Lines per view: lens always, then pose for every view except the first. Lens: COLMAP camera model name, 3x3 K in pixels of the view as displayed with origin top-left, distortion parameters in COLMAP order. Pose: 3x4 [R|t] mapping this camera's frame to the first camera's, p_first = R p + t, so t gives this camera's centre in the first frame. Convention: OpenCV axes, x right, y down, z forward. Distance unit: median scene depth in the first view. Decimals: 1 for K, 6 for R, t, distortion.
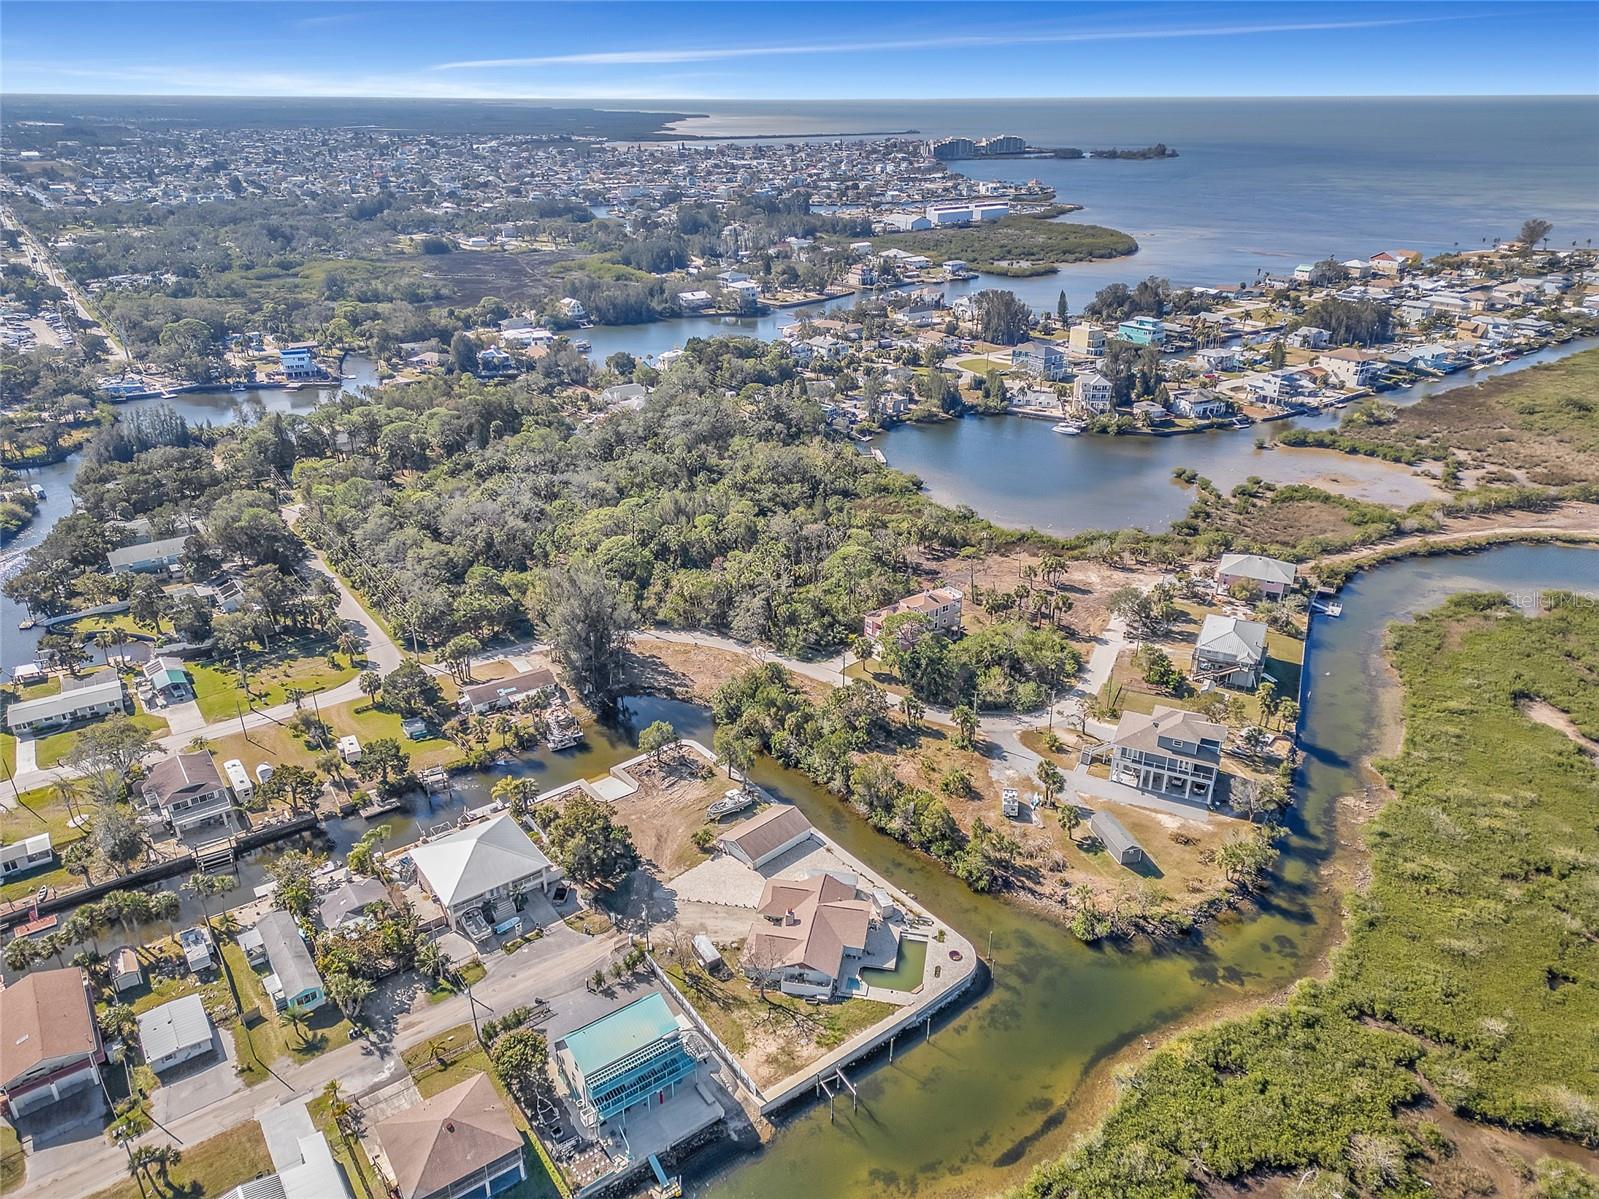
lens RADIAL K [[1108.4, 0, 799.5], [0, 1108.4, 599.5], [0, 0, 1]] dist [0.100535, -0.118693]
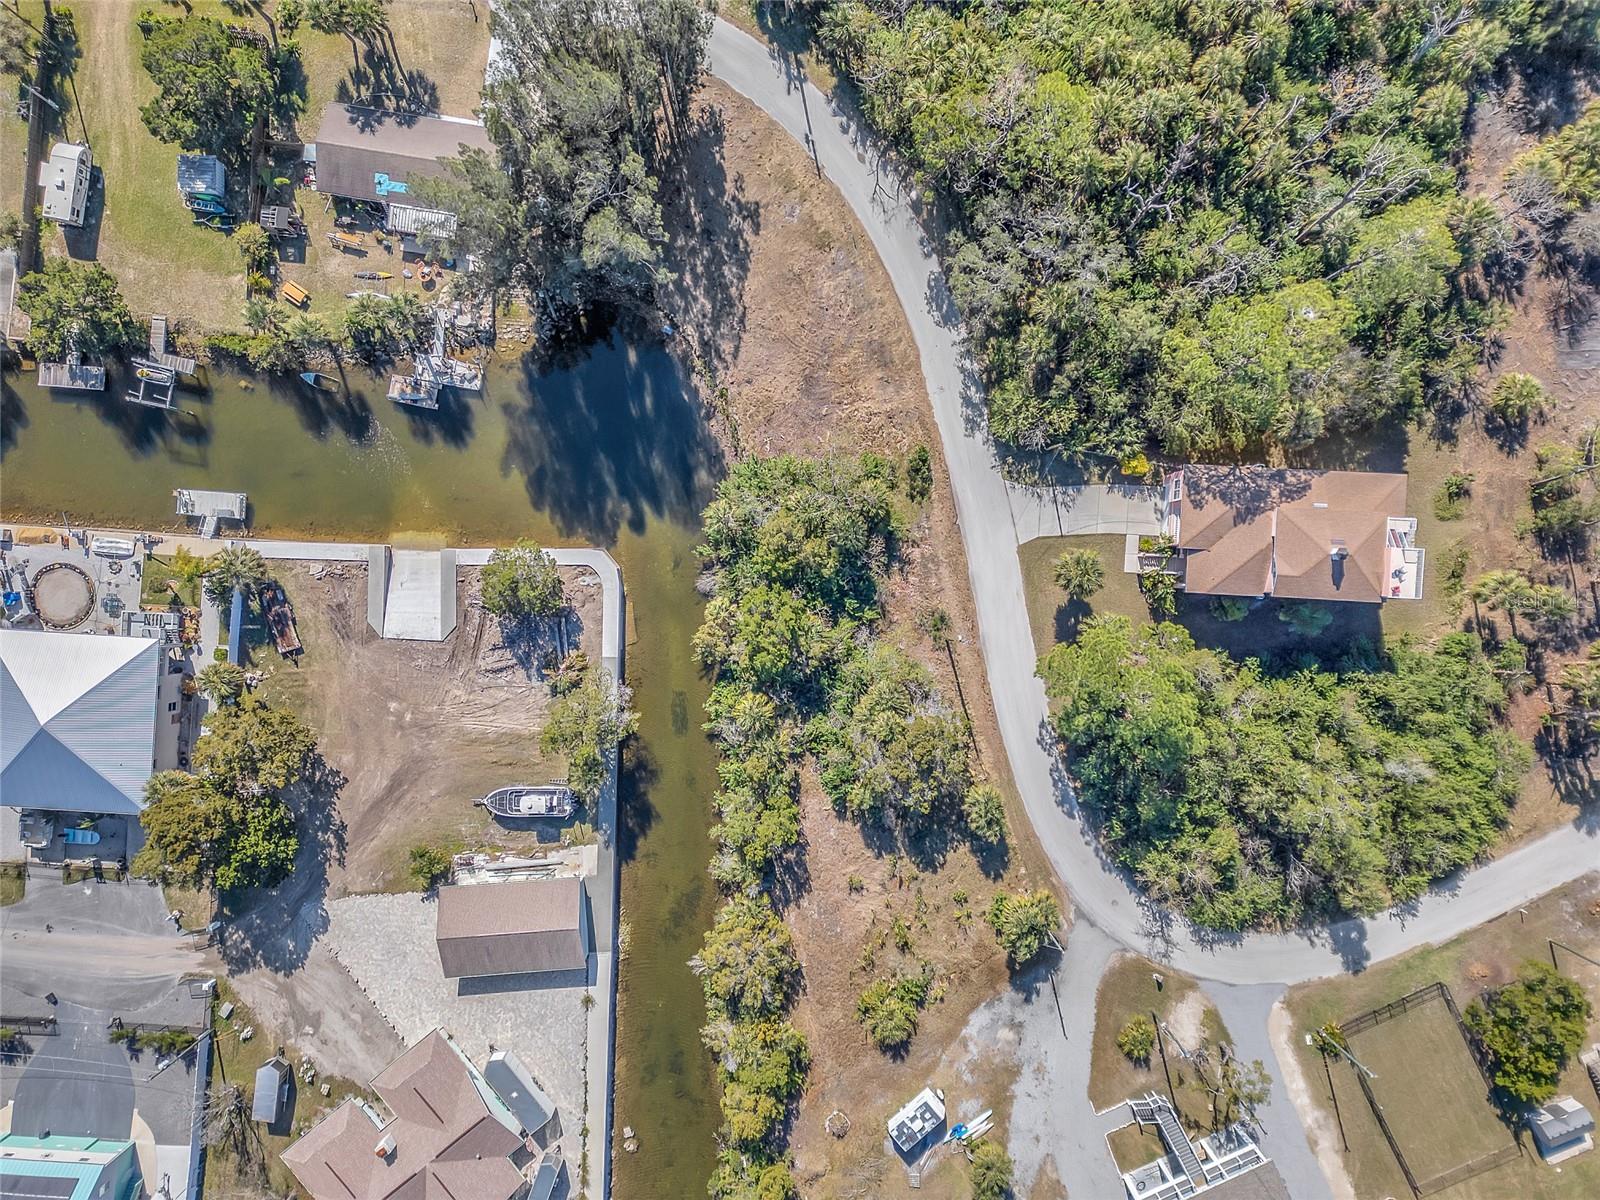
lens RADIAL K [[1109.1, 0, 800.0], [0, 1109.1, 600.0], [0, 0, 1]] dist [0.100535, -0.118693]
pose [[0.765435, 0.643413, 0.011344, -0.022188], [-0.270289, 0.305450, 0.913041, -0.292267], [0.583997, -0.701940, 0.407710, 0.671873]]
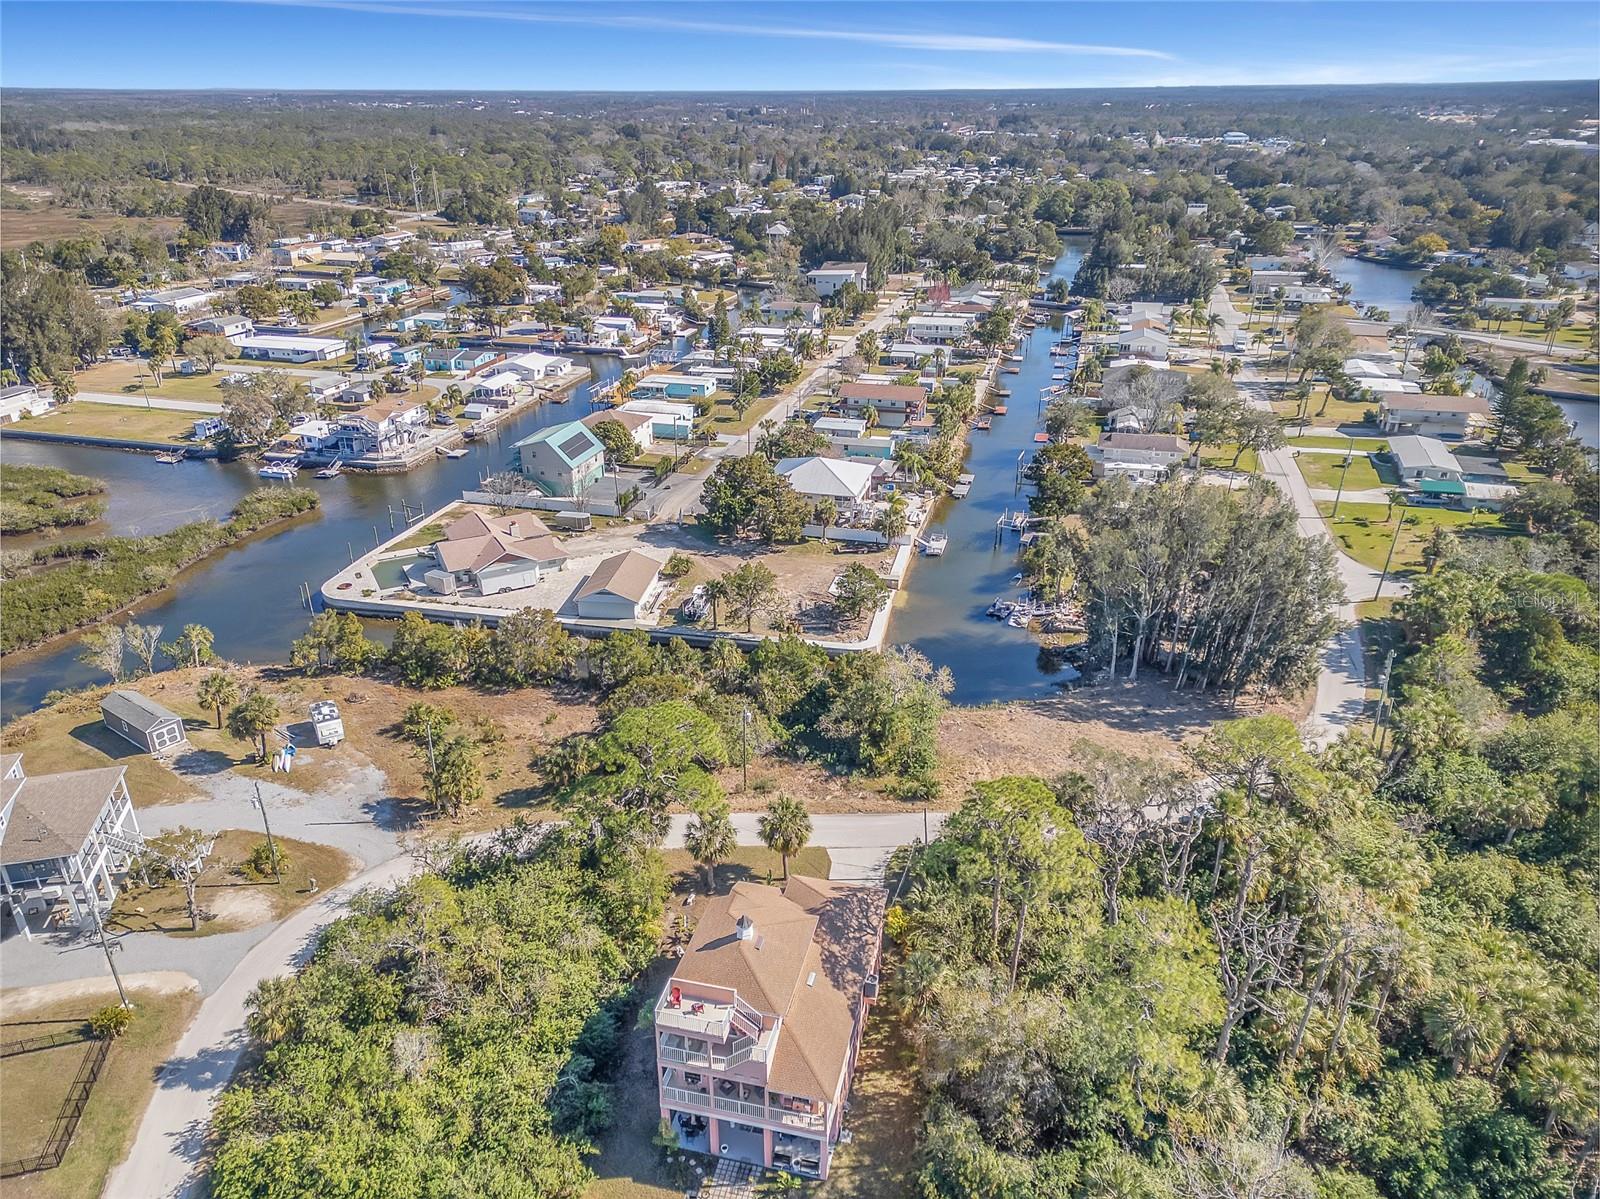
lens RADIAL K [[1109.1, 0, 800.0], [0, 1109.1, 599.5], [0, 0, 1]] dist [0.100535, -0.118693]
pose [[-0.777363, 0.261783, -0.571994, 0.235914], [-0.260817, 0.693323, 0.671772, -0.256326], [0.572435, 0.671396, -0.470686, 1.021760]]
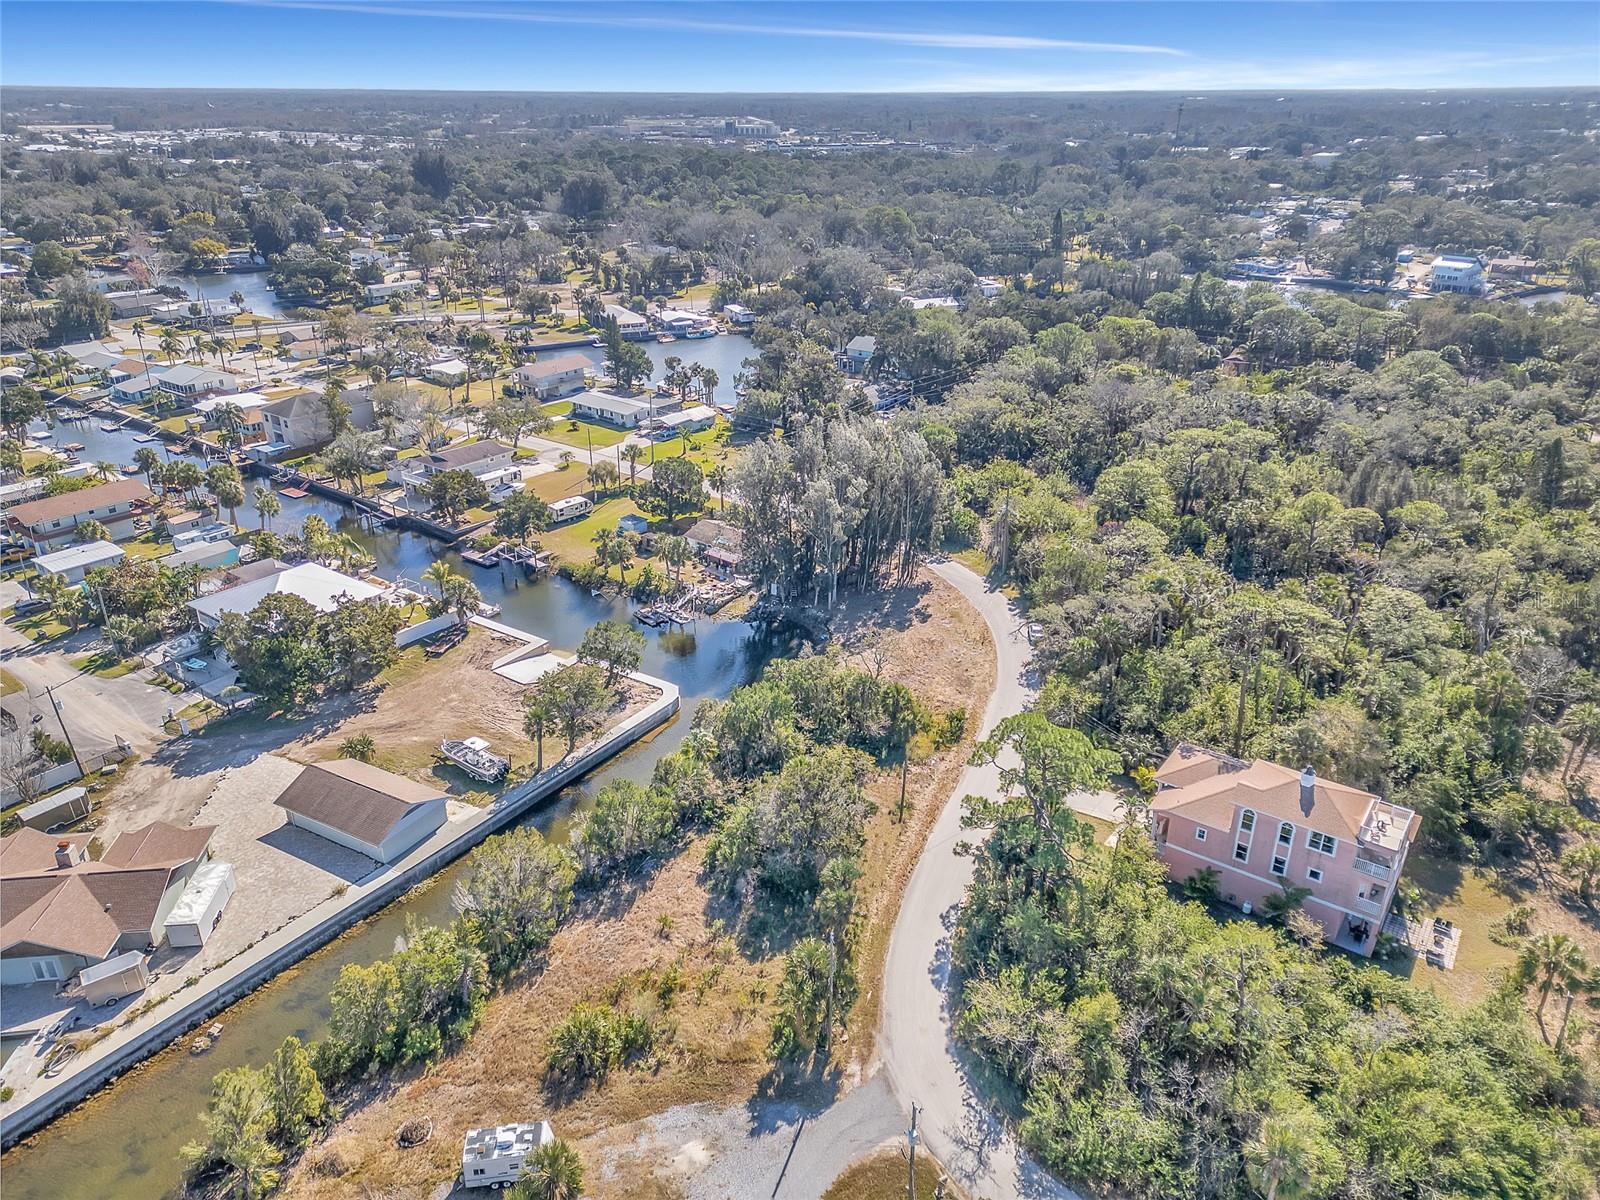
lens RADIAL K [[1109.1, 0, 800.0], [0, 1109.1, 600.0], [0, 0, 1]] dist [0.100535, -0.118693]
pose [[0.291417, 0.392030, -0.872576, 0.341297], [-0.400289, 0.878441, 0.260979, -0.081280], [0.868818, 0.273229, 0.412918, 0.644715]]
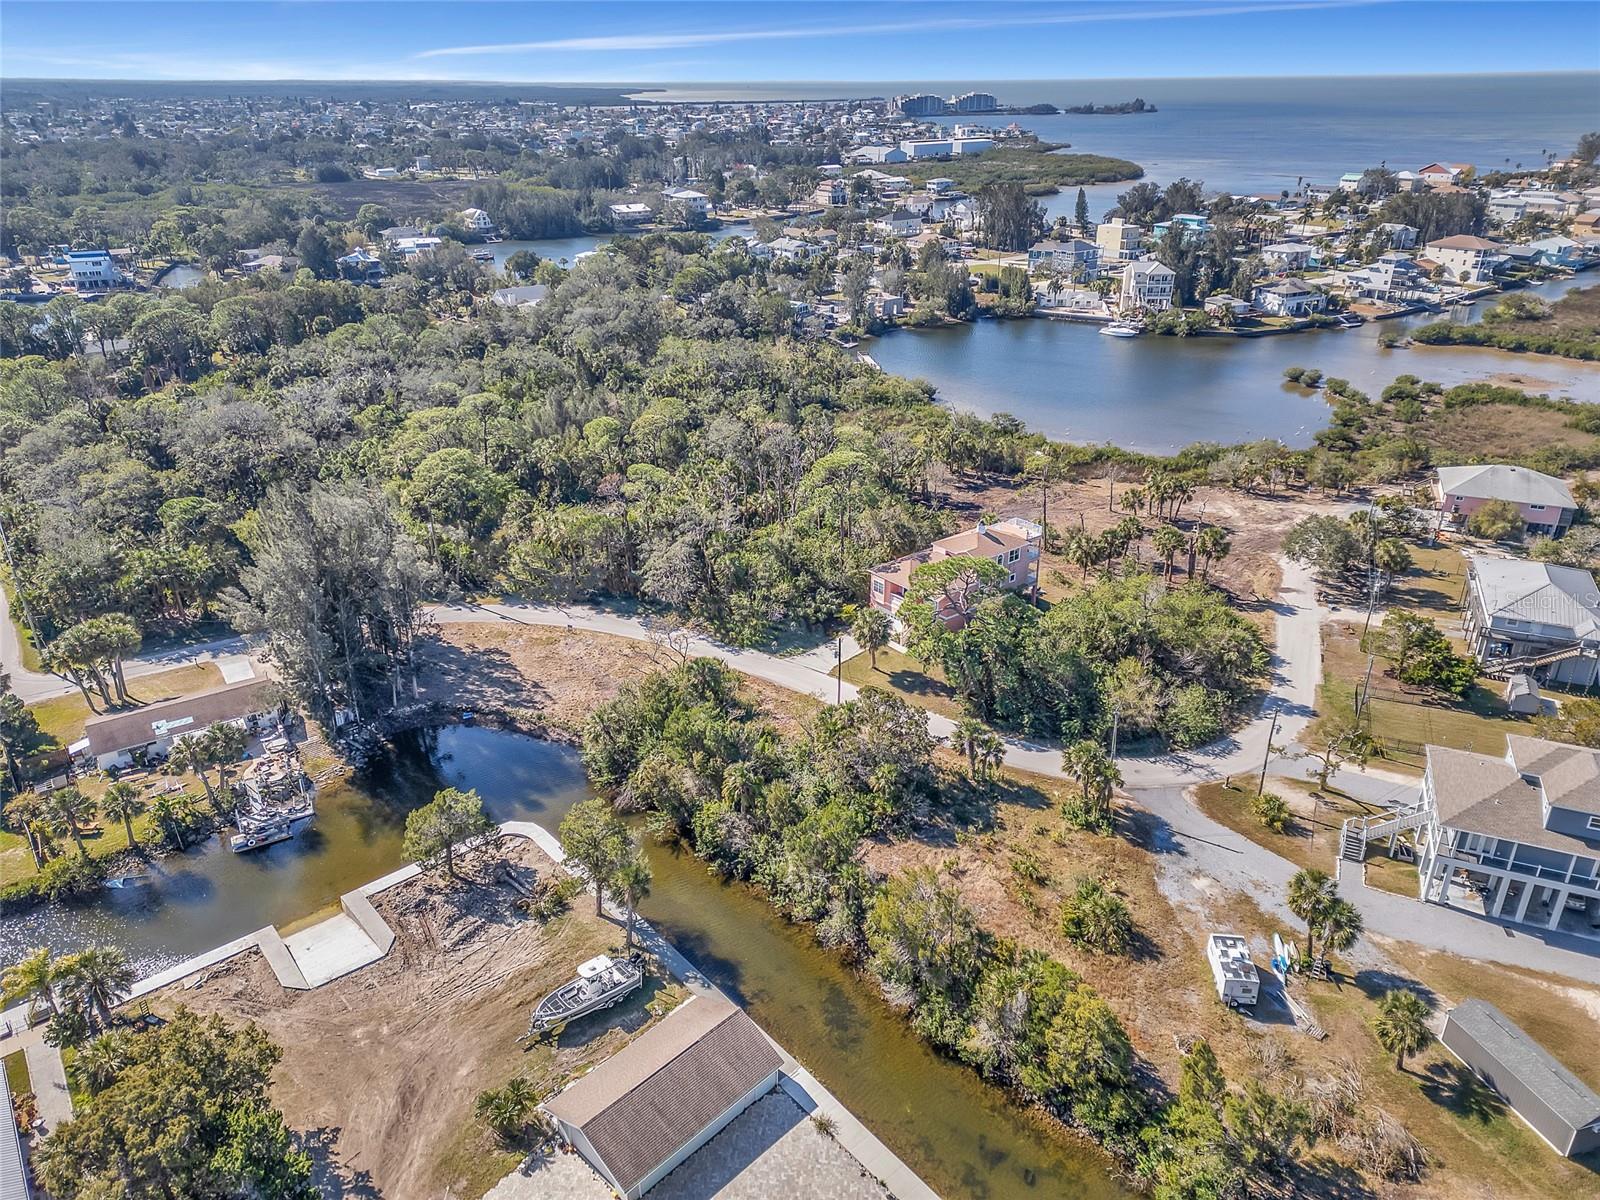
lens RADIAL K [[1109.1, 0, 800.0], [0, 1109.1, 600.0], [0, 0, 1]] dist [0.100535, -0.118693]
pose [[0.999459, -0.017723, 0.027688, 0.006784], [0.017414, 0.999784, 0.011353, 0.021119], [-0.027883, -0.010864, 0.999552, 0.412759]]
